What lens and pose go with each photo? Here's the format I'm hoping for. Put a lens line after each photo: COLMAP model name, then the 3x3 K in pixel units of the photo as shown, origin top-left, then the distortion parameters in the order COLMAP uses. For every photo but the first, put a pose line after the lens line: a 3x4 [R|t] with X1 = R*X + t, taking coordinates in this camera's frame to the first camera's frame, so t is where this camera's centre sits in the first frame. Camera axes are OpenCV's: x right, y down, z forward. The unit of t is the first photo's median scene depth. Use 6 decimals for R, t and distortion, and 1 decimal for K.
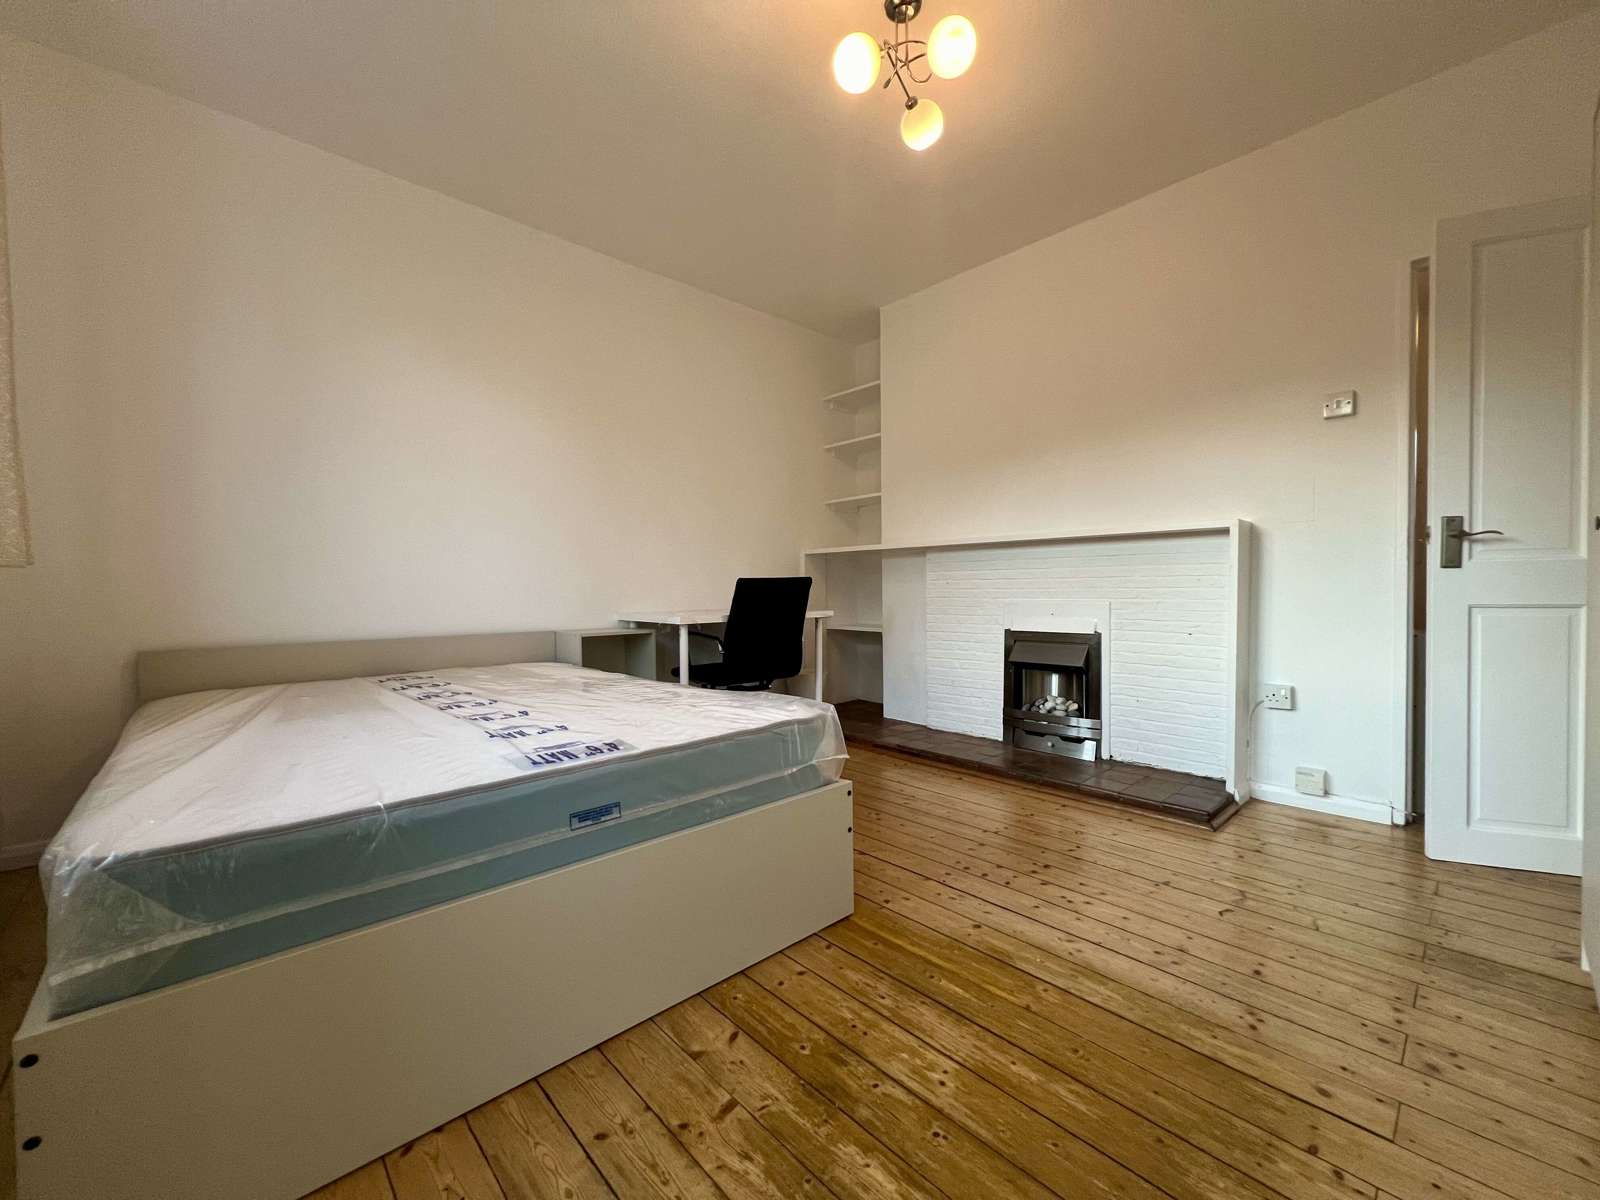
lens RADIAL K [[641.4, 0, 800.0], [0, 641.4, 600.0], [0, 0, 1]] dist [0.001438, 0.000106]
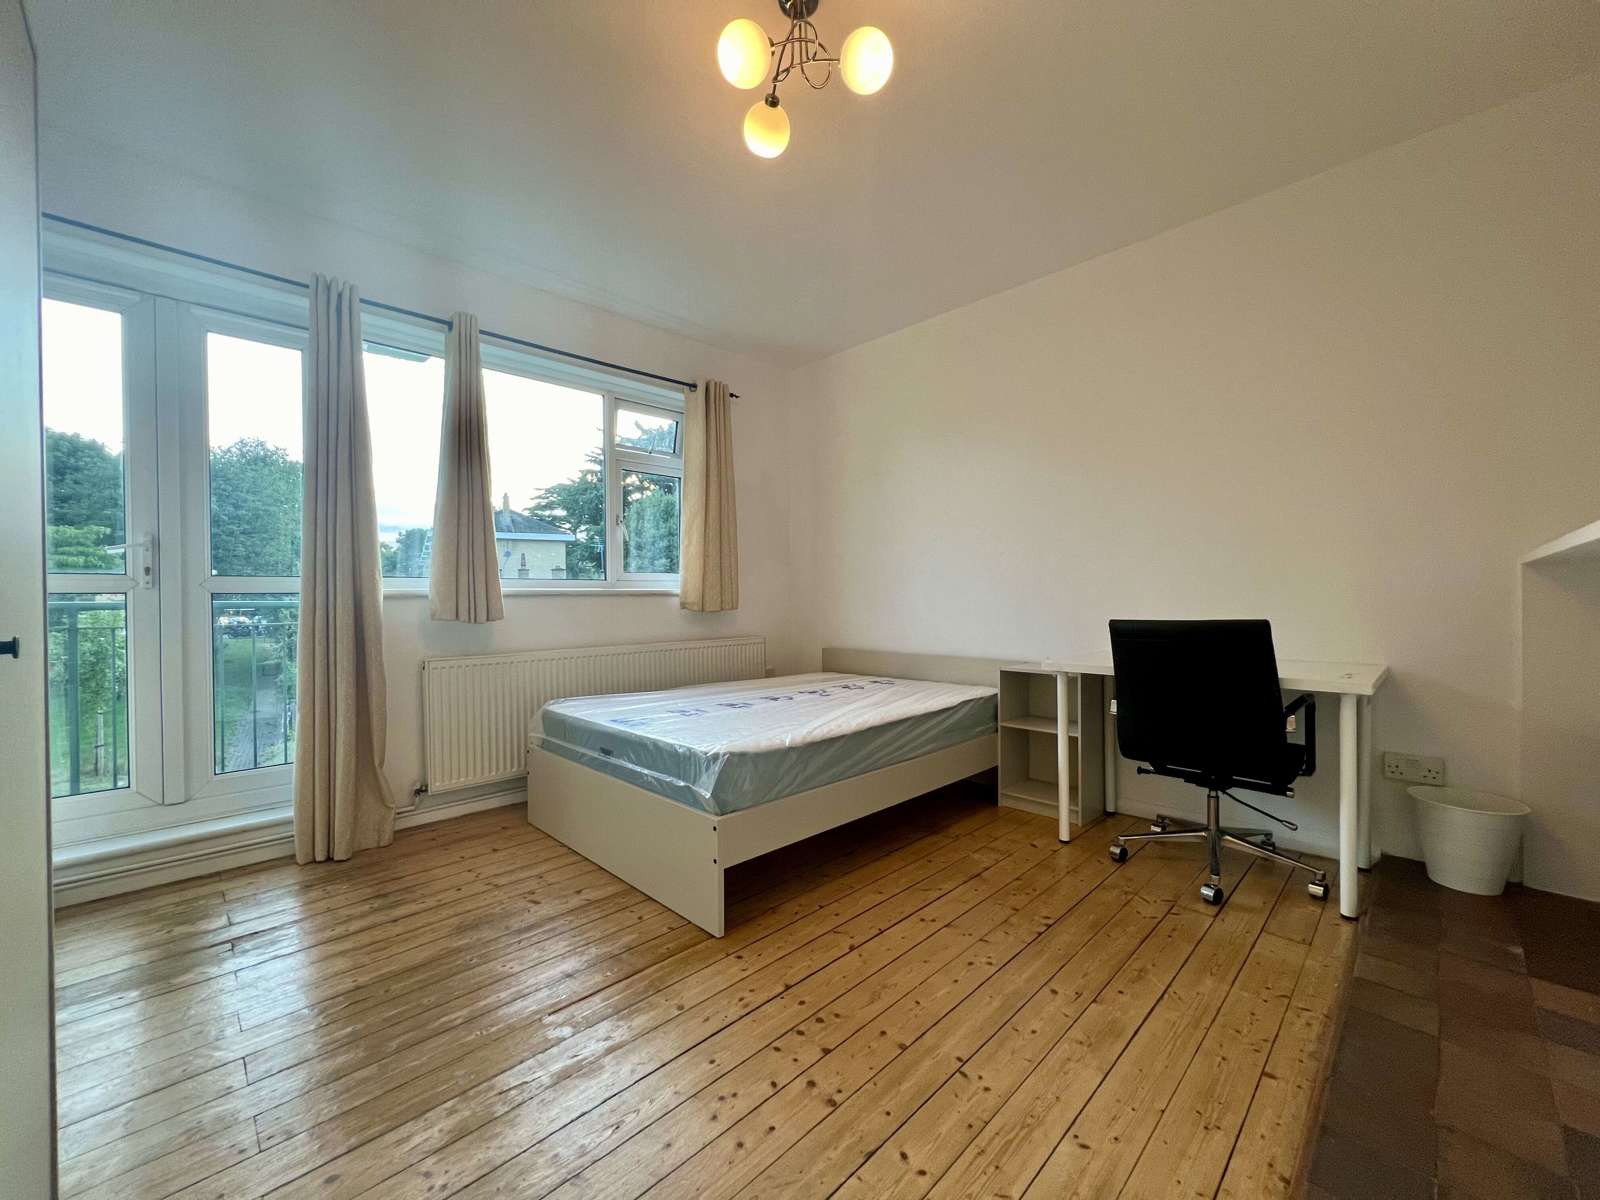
lens RADIAL K [[639.6, 0, 800.0], [0, 639.6, 600.0], [0, 0, 1]] dist [0.000024, -0.000011]
pose [[0.031970, 0.016365, -0.999355, 0.858179], [-0.006518, 0.999848, 0.016165, -0.088178], [0.999468, 0.005997, 0.032072, 0.792045]]
